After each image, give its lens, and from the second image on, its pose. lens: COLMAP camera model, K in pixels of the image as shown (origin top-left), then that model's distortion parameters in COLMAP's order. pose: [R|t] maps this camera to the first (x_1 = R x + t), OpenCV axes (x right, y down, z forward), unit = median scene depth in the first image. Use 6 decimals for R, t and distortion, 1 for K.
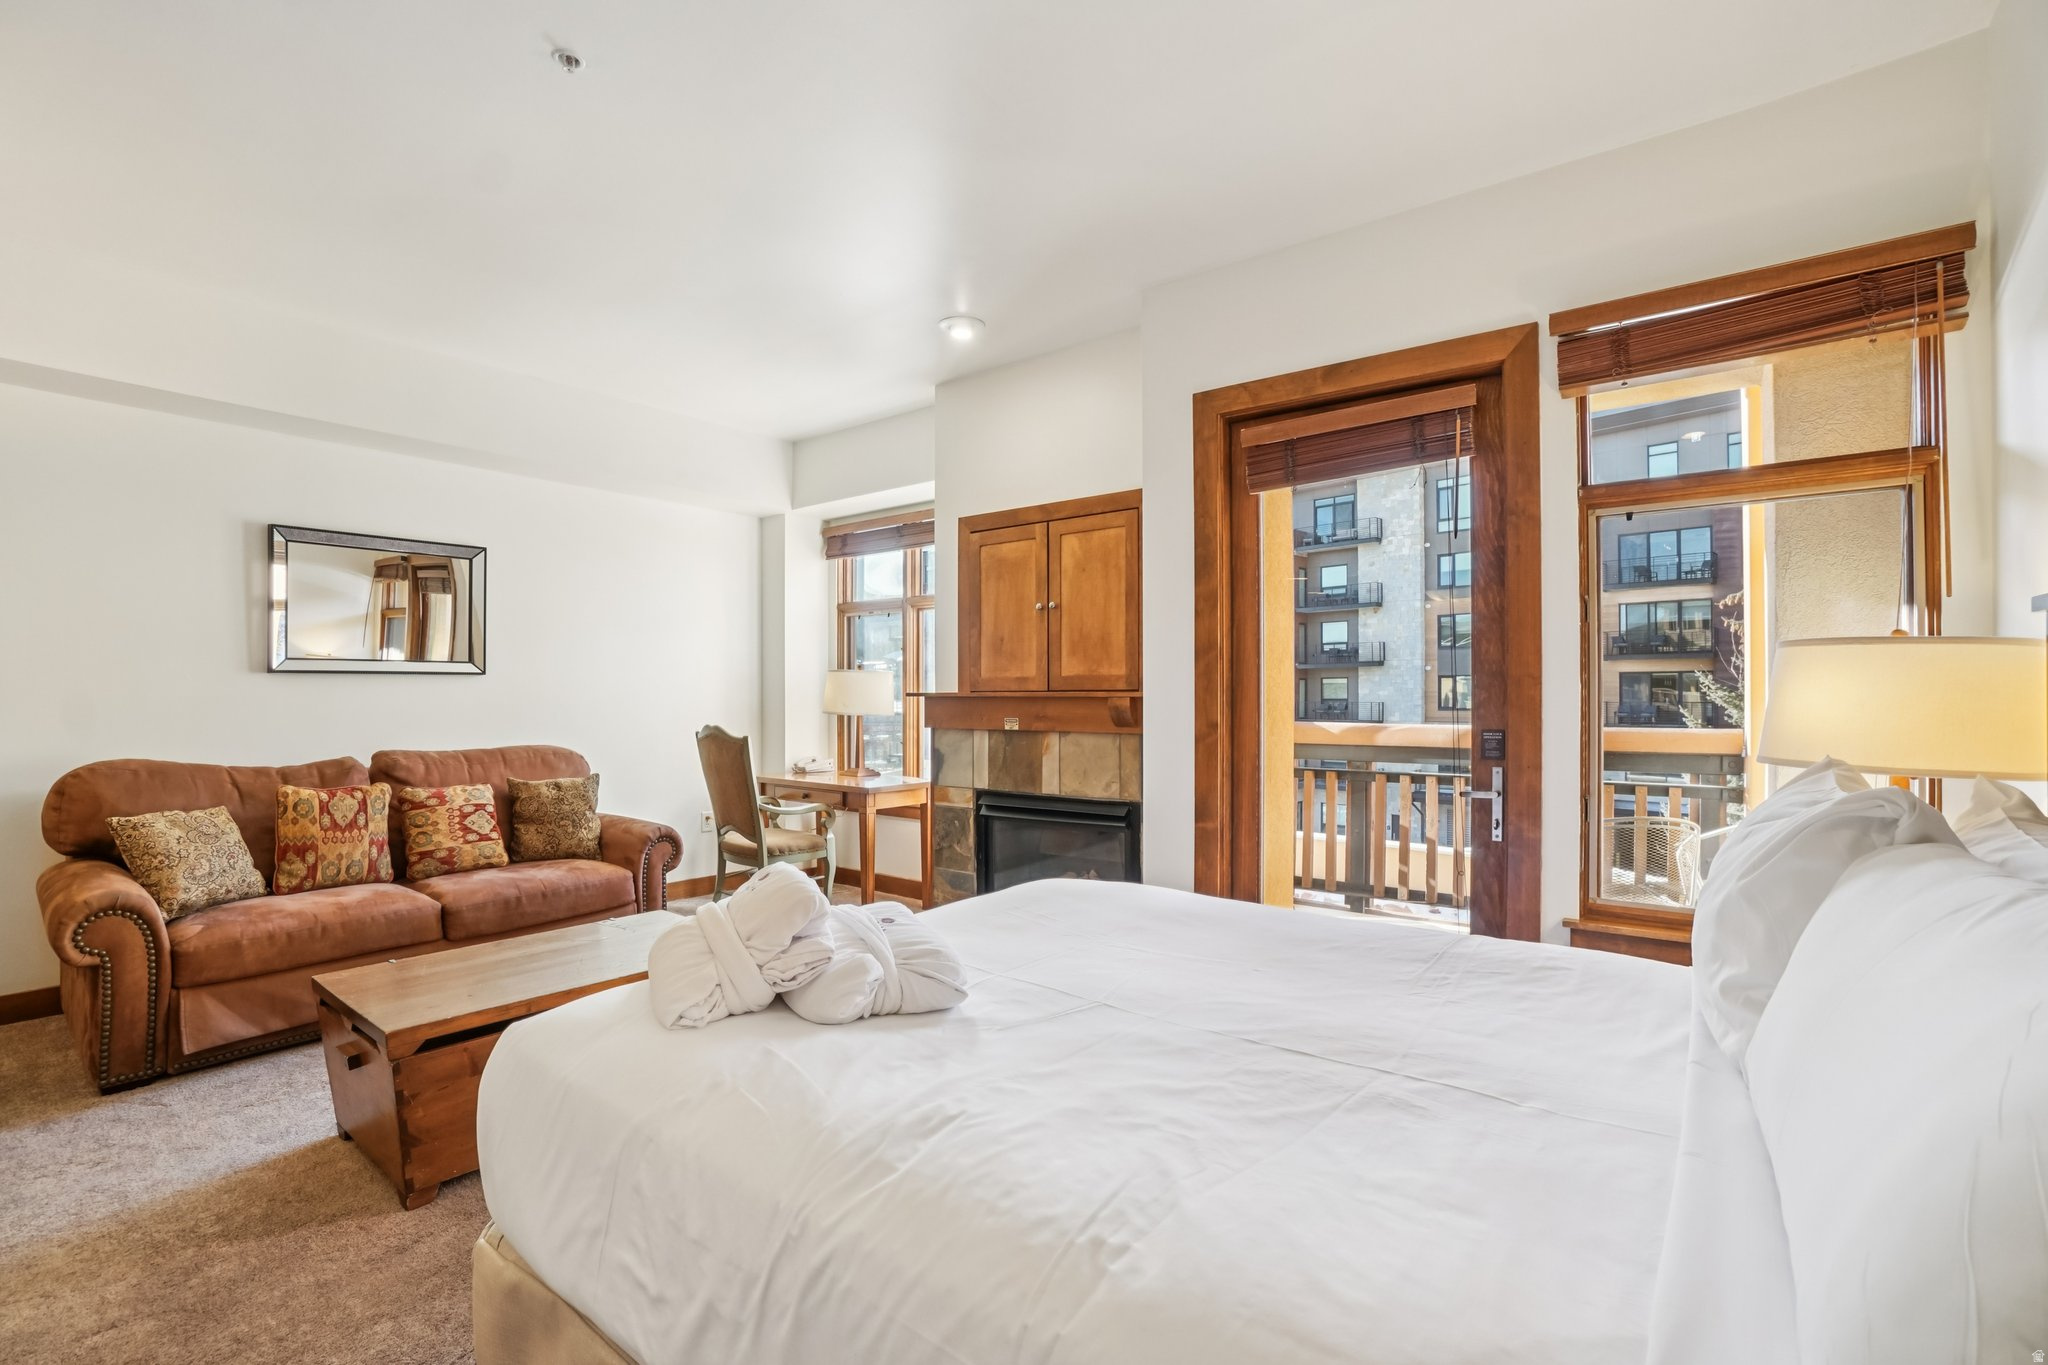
lens RADIAL K [[910.6, 0, 1014.2], [0, 910.6, 702.0], [0, 0, 1]] dist [-0.069315, 0.023055]
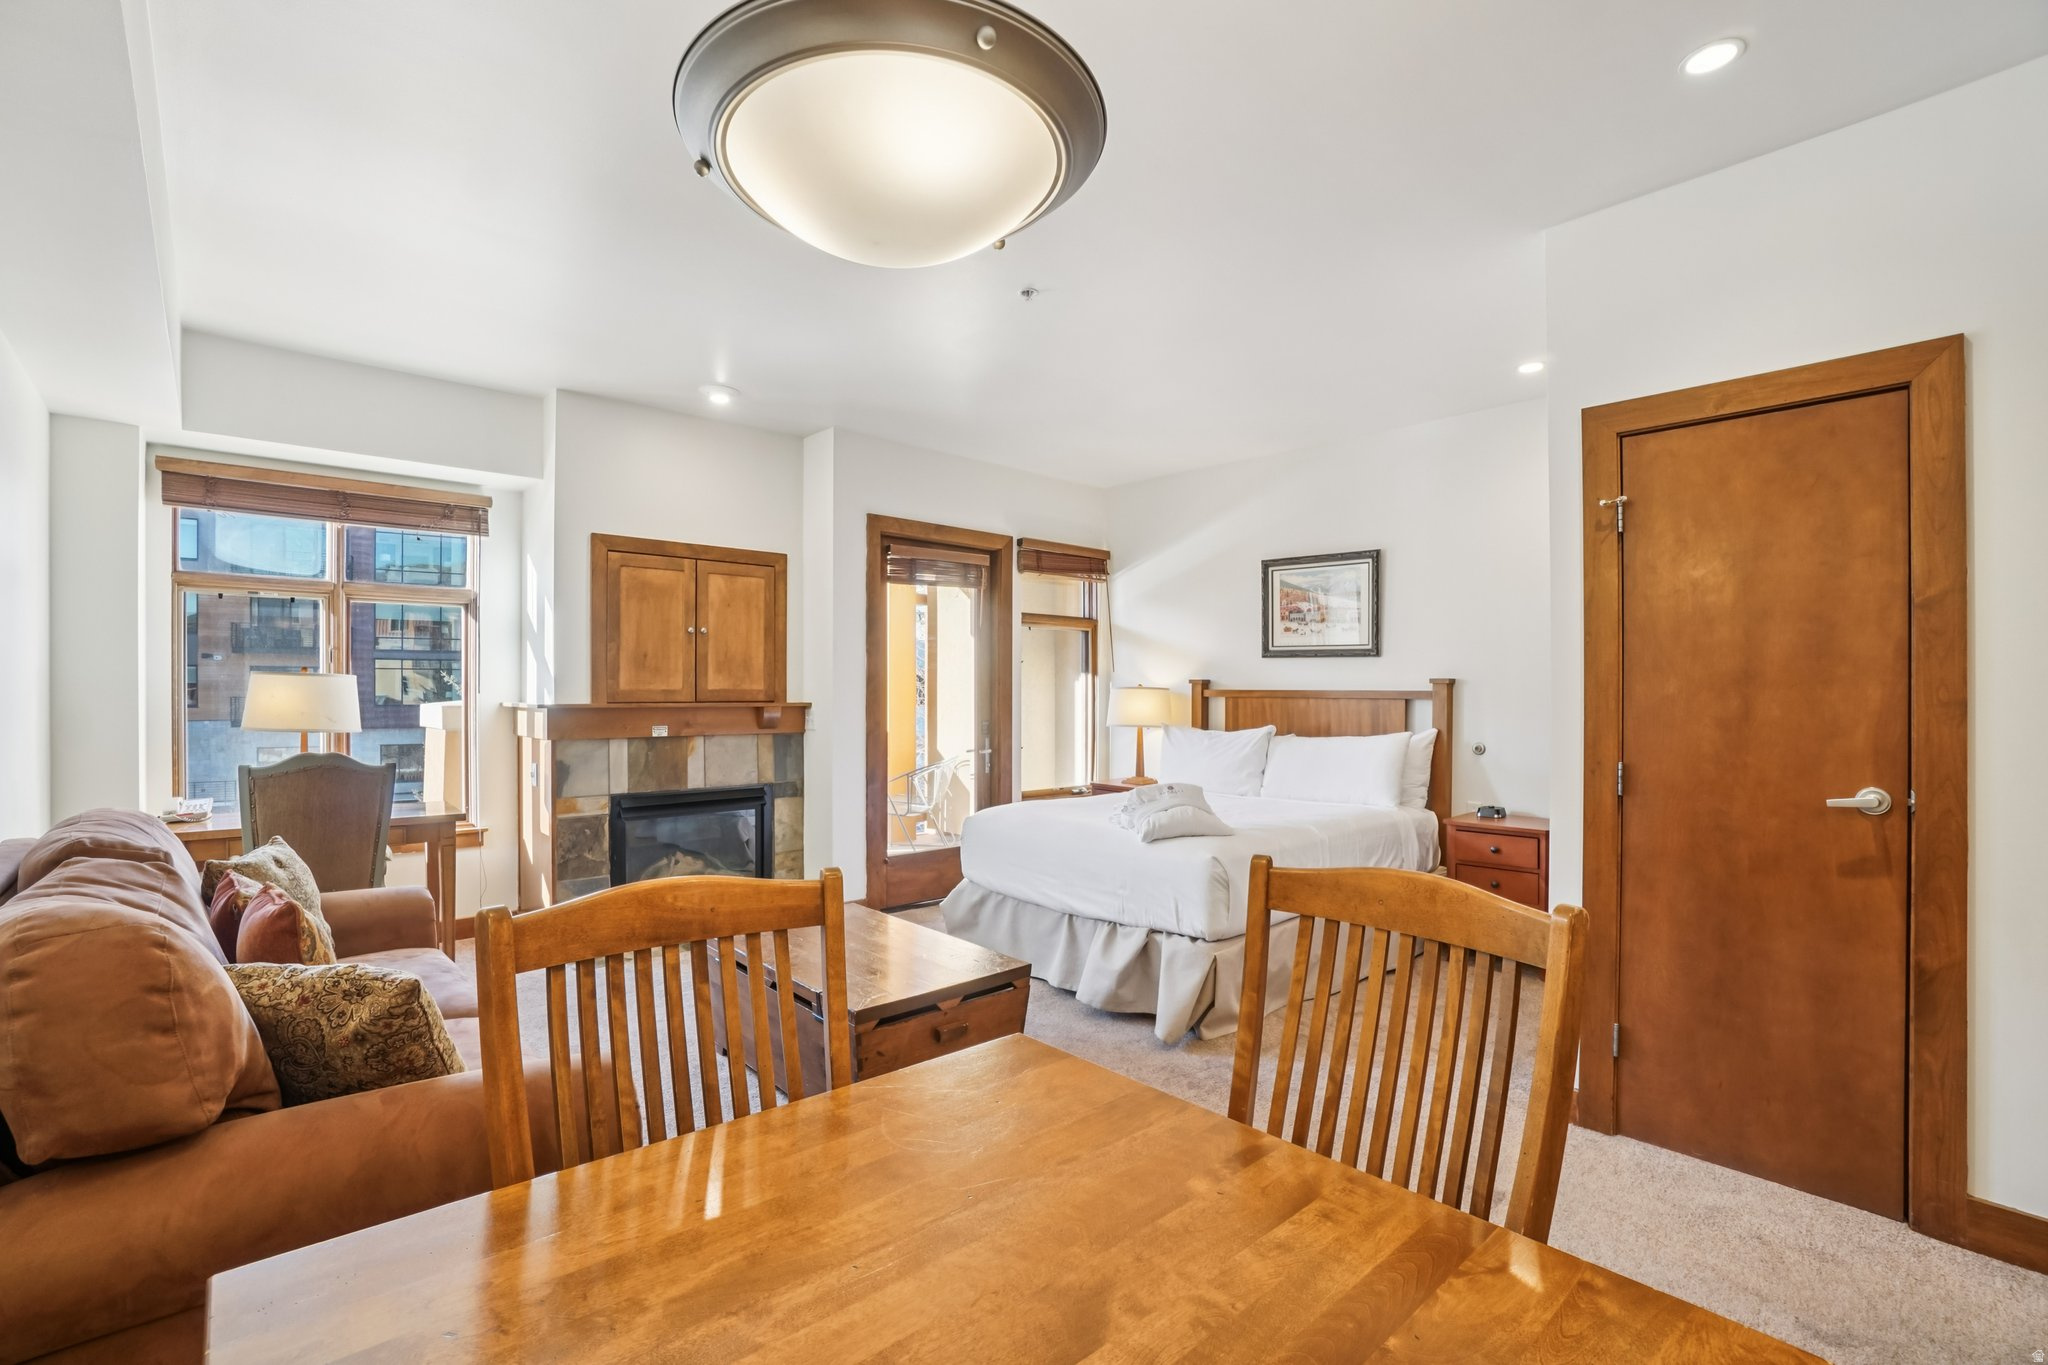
lens RADIAL K [[902.2, 0, 1008.6], [0, 902.2, 692.8], [0, 0, 1]] dist [-0.068596, 0.023442]
pose [[0.168463, -0.000204, 0.985708, -0.975592], [0.003653, 0.999993, -0.000418, -0.020409], [-0.985701, 0.003671, 0.168463, 0.370806]]
